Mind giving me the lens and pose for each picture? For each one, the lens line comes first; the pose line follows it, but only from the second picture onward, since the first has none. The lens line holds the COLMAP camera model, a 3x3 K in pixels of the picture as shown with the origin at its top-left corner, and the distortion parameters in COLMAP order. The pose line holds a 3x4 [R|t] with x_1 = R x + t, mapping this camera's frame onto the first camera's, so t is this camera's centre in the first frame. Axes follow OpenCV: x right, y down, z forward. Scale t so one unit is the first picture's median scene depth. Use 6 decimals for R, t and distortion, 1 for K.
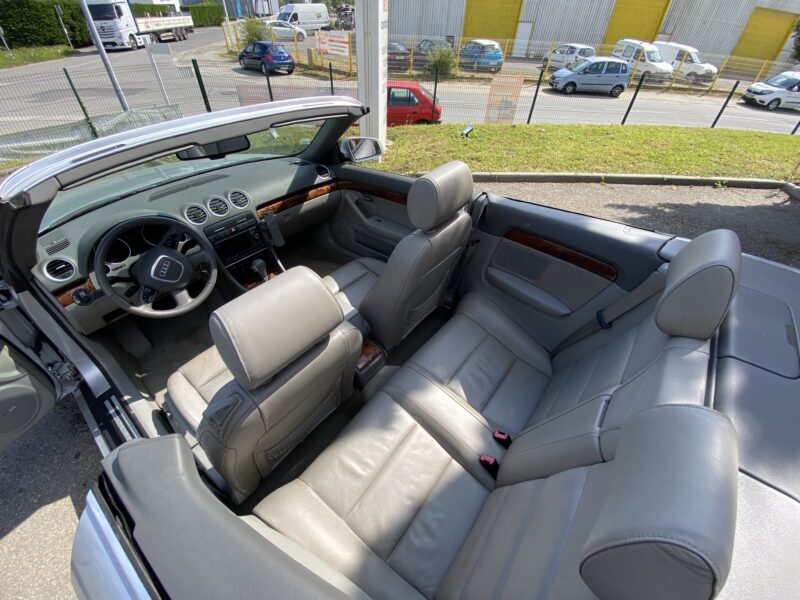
lens RADIAL K [[325.0, 0, 400.0], [0, 325.0, 300.0], [0, 0, 1]] dist [0.017114, -0.018996]
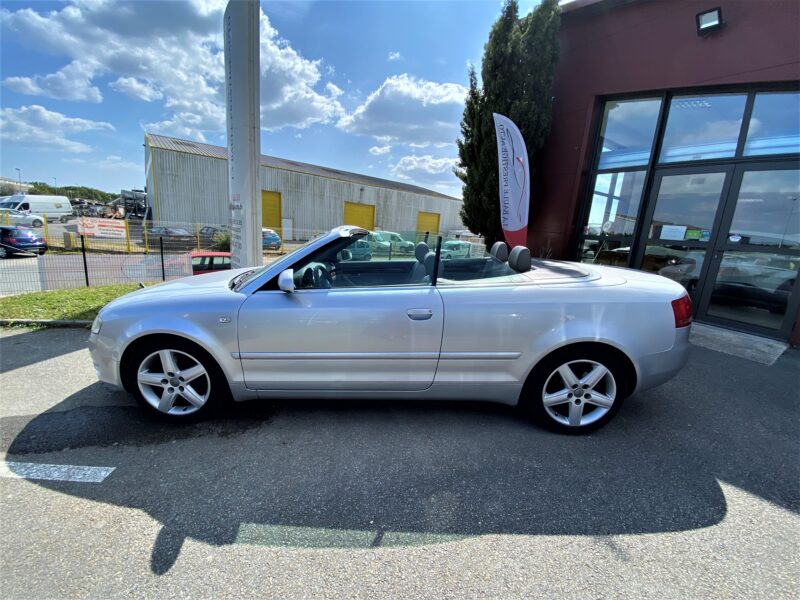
lens RADIAL K [[325.0, 0, 400.0], [0, 325.0, 300.0], [0, 0, 1]] dist [0.017114, -0.018996]
pose [[0.792285, -0.111455, 0.599886, -1.179583], [0.370175, 0.869364, -0.327377, 0.592027], [-0.485031, 0.481439, 0.730042, -0.496474]]
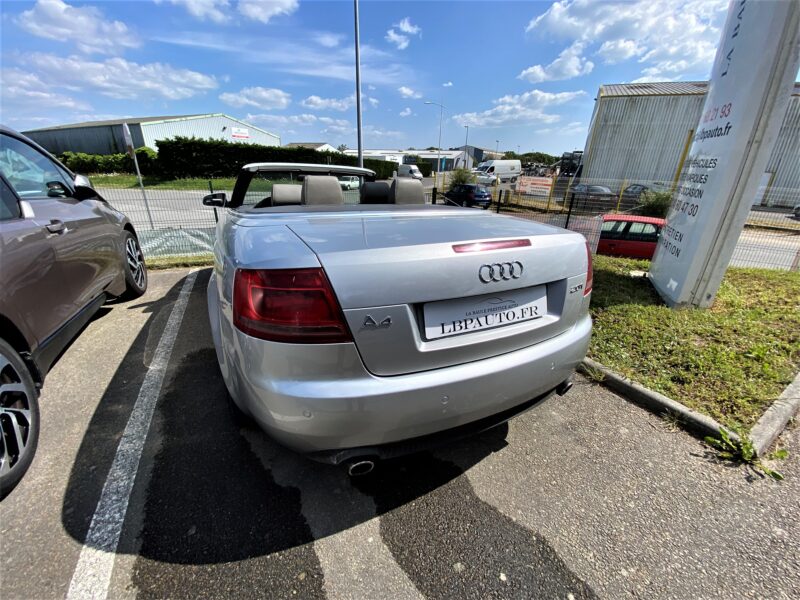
lens RADIAL K [[325.0, 0, 400.0], [0, 325.0, 300.0], [0, 0, 1]] dist [0.017114, -0.018996]
pose [[0.894527, 0.158839, -0.417842, -1.007148], [-0.290663, 0.916834, -0.273733, -0.267616], [0.339612, 0.366313, 0.866301, 0.684210]]
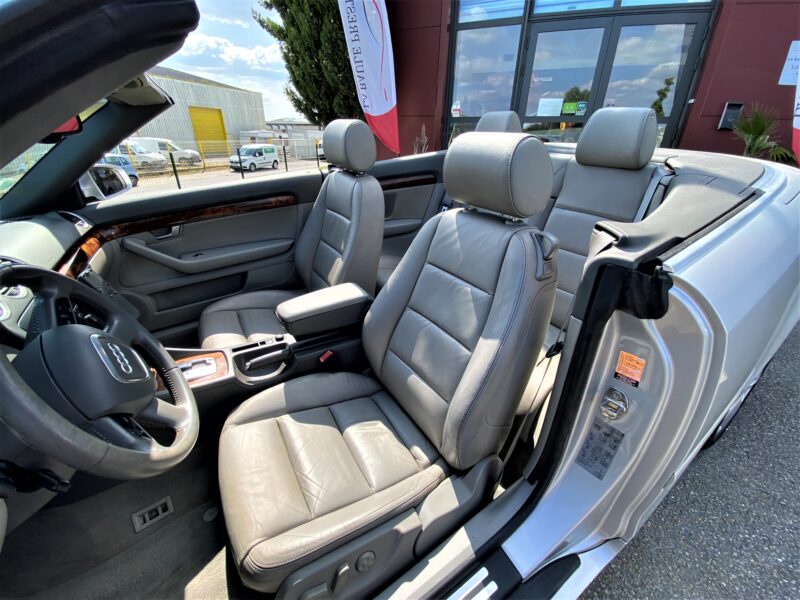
lens RADIAL K [[325.0, 0, 400.0], [0, 325.0, 300.0], [0, 0, 1]] dist [0.017114, -0.018996]
pose [[0.336223, -0.448257, 0.828263, -0.664474], [0.621097, 0.766643, 0.162781, 0.003354], [-0.707950, 0.459700, 0.536174, 0.350011]]
